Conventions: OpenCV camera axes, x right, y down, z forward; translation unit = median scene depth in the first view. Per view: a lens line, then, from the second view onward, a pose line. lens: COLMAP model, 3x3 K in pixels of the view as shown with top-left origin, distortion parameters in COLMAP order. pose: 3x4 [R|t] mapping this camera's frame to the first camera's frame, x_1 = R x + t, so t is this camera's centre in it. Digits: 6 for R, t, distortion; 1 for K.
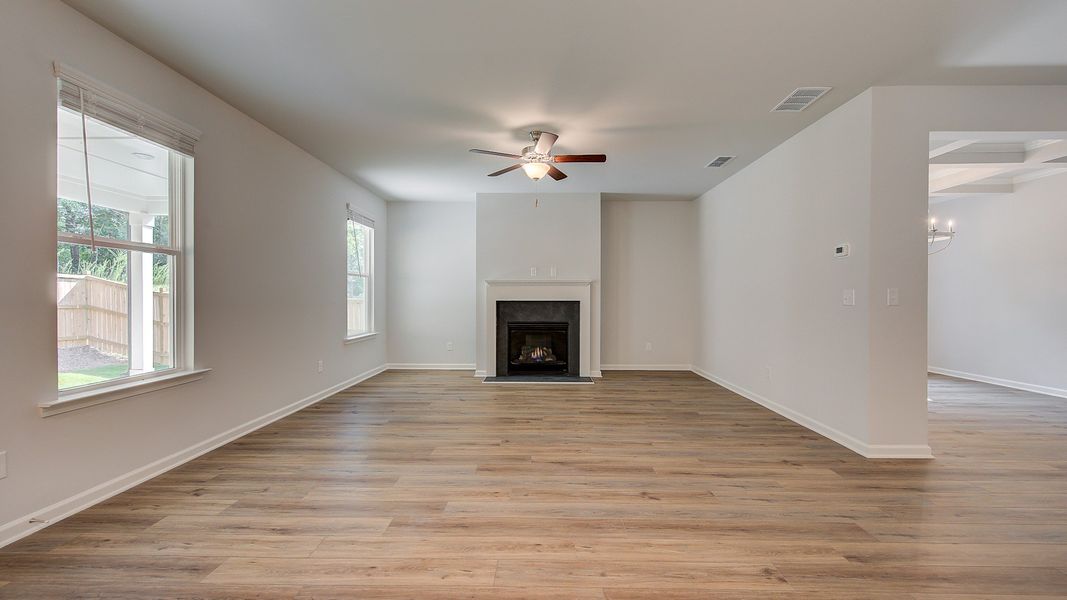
lens RADIAL K [[429.8, 0, 530.9], [0, 429.8, 299.3], [0, 0, 1]] dist [0.005490, -0.001200]
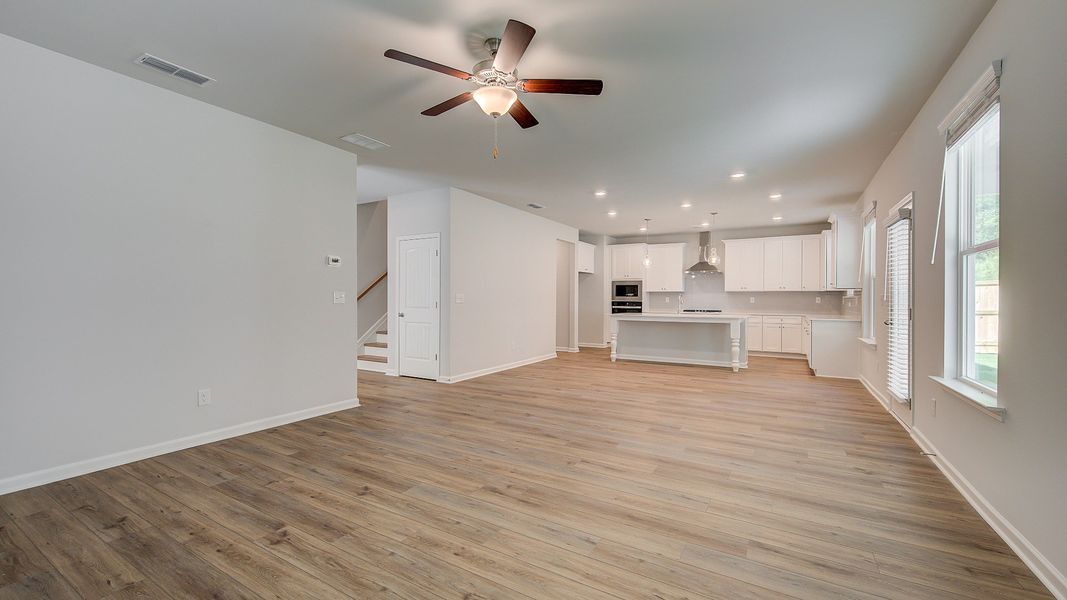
lens RADIAL K [[429.8, 0, 537.1], [0, 429.8, 300.9], [0, 0, 1]] dist [0.005490, -0.001200]
pose [[-0.877642, -0.006933, 0.479267, -0.232233], [-0.002923, 0.999954, 0.009113, -0.004745], [-0.479308, 0.006597, -0.877622, 1.005562]]
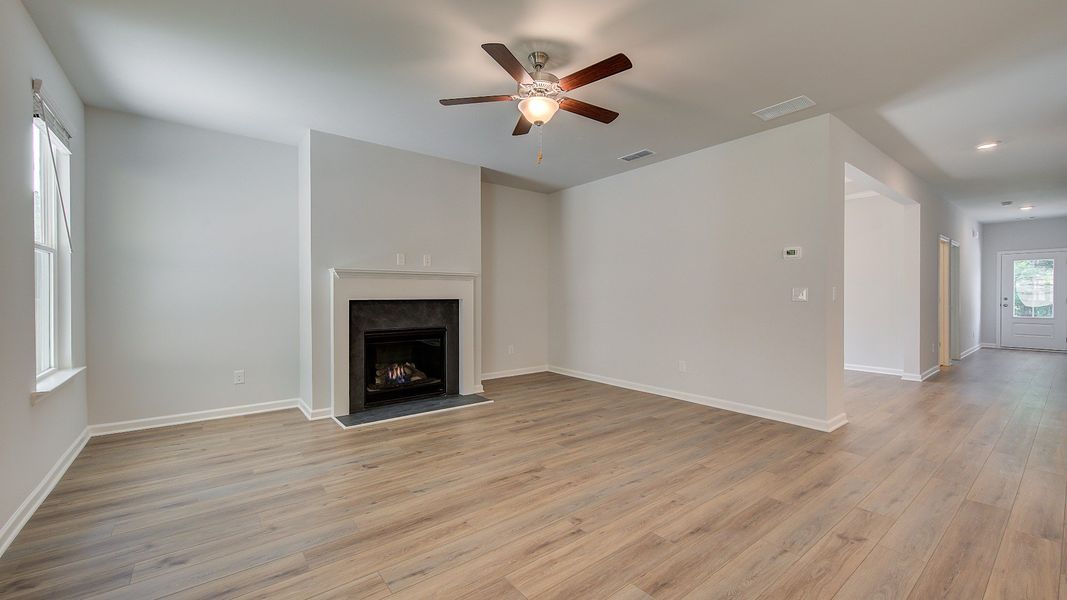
lens RADIAL K [[429.8, 0, 537.0], [0, 429.8, 303.0], [0, 0, 1]] dist [0.005490, -0.001200]
pose [[0.768993, -0.013158, 0.639122, -0.283828], [0.003720, 0.999863, 0.016109, -0.001964], [-0.639247, -0.010010, 0.768937, 0.306499]]
